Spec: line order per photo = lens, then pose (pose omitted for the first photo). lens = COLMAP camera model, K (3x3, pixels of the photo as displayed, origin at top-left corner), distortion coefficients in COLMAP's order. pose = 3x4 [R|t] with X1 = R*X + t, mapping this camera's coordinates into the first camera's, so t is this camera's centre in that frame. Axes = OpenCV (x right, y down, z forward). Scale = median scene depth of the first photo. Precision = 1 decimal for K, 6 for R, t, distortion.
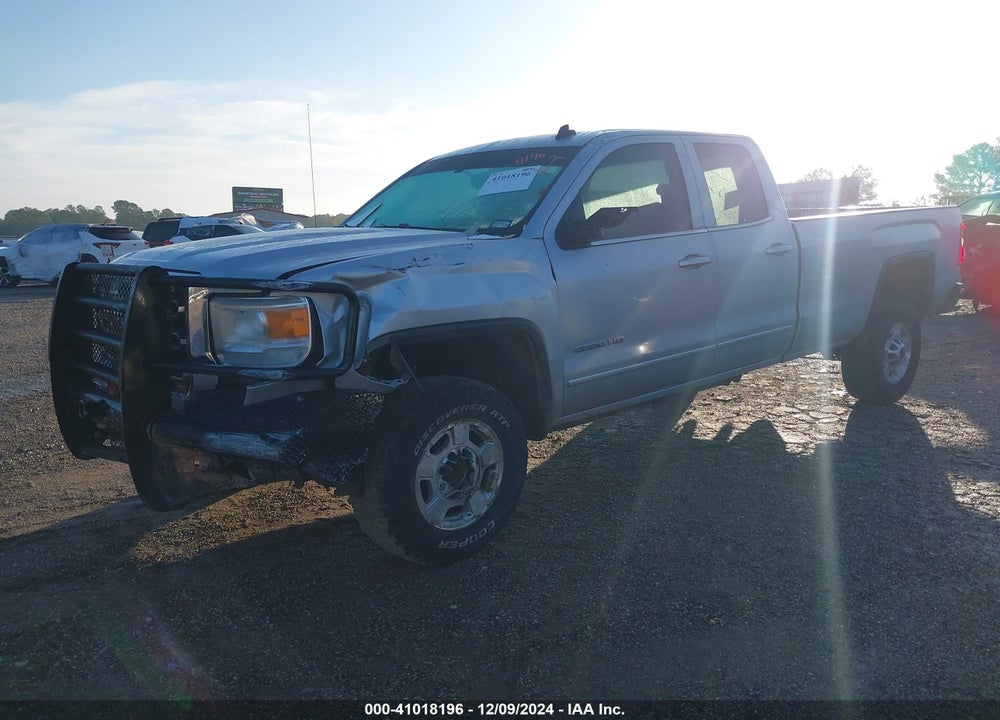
lens RADIAL K [[772.0, 0, 498.6], [0, 772.0, 361.1], [0, 0, 1]] dist [0.028273, -0.021065]
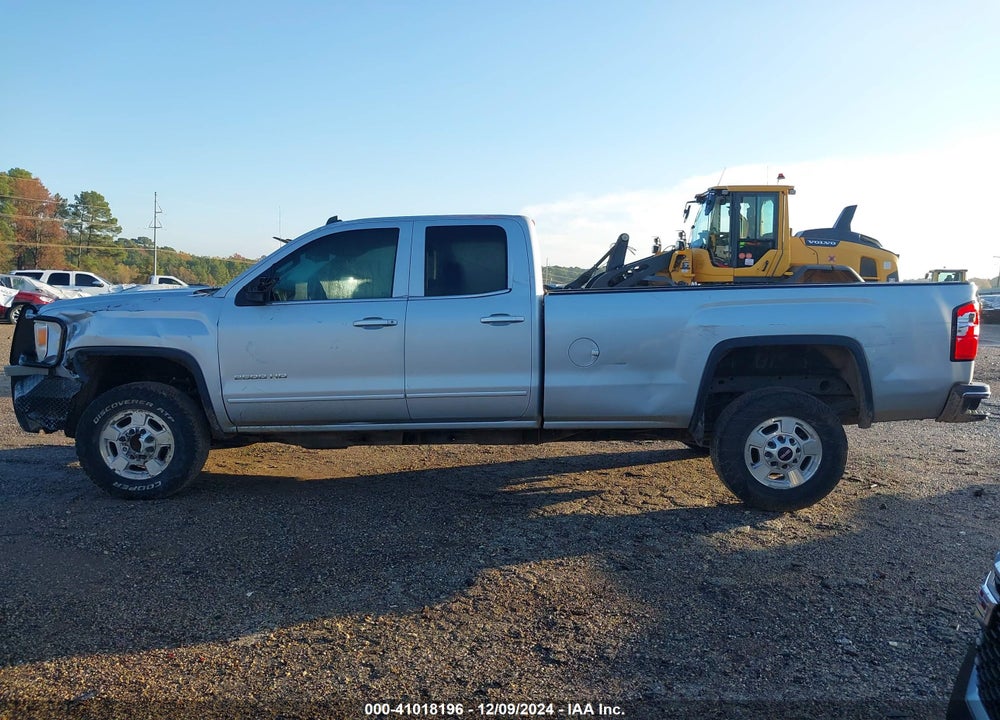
lens RADIAL K [[772.0, 0, 499.9], [0, 772.0, 351.7], [0, 0, 1]] dist [0.028273, -0.021065]
pose [[0.736668, 0.079808, -0.671529, 1.507306], [-0.140249, 0.989452, -0.036262, -0.083980], [0.661552, 0.120894, 0.740090, 0.291914]]
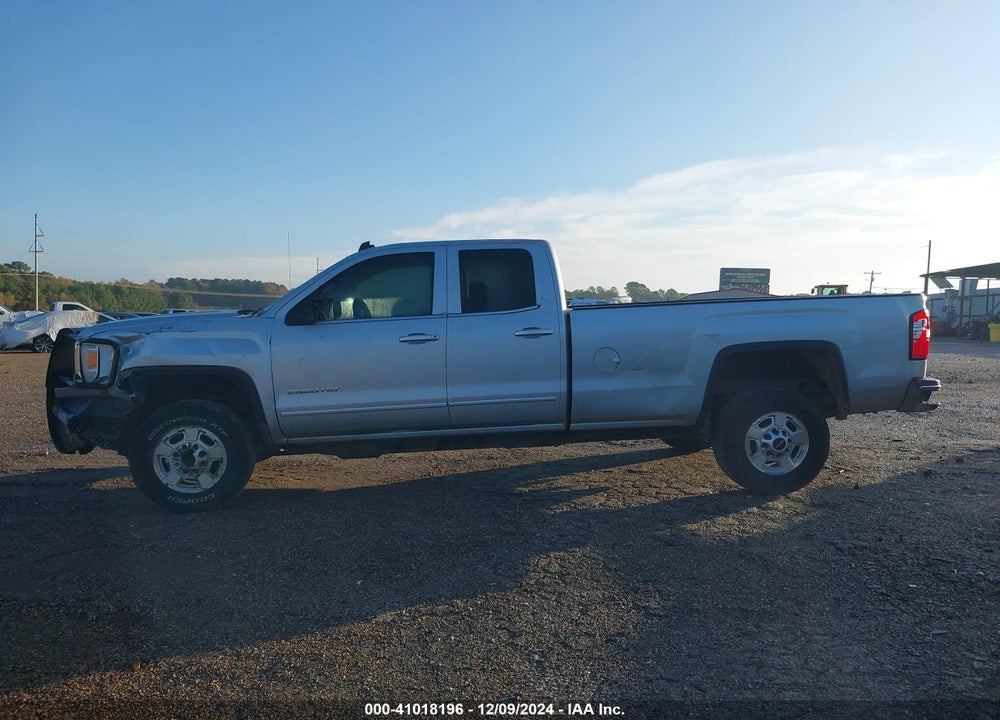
lens RADIAL K [[772.0, 0, 500.7], [0, 772.0, 346.2], [0, 0, 1]] dist [0.028273, -0.021065]
pose [[0.816599, 0.039331, -0.575863, 1.402084], [-0.107735, 0.990529, -0.085119, -0.021779], [0.567061, 0.131549, 0.813103, 0.002037]]
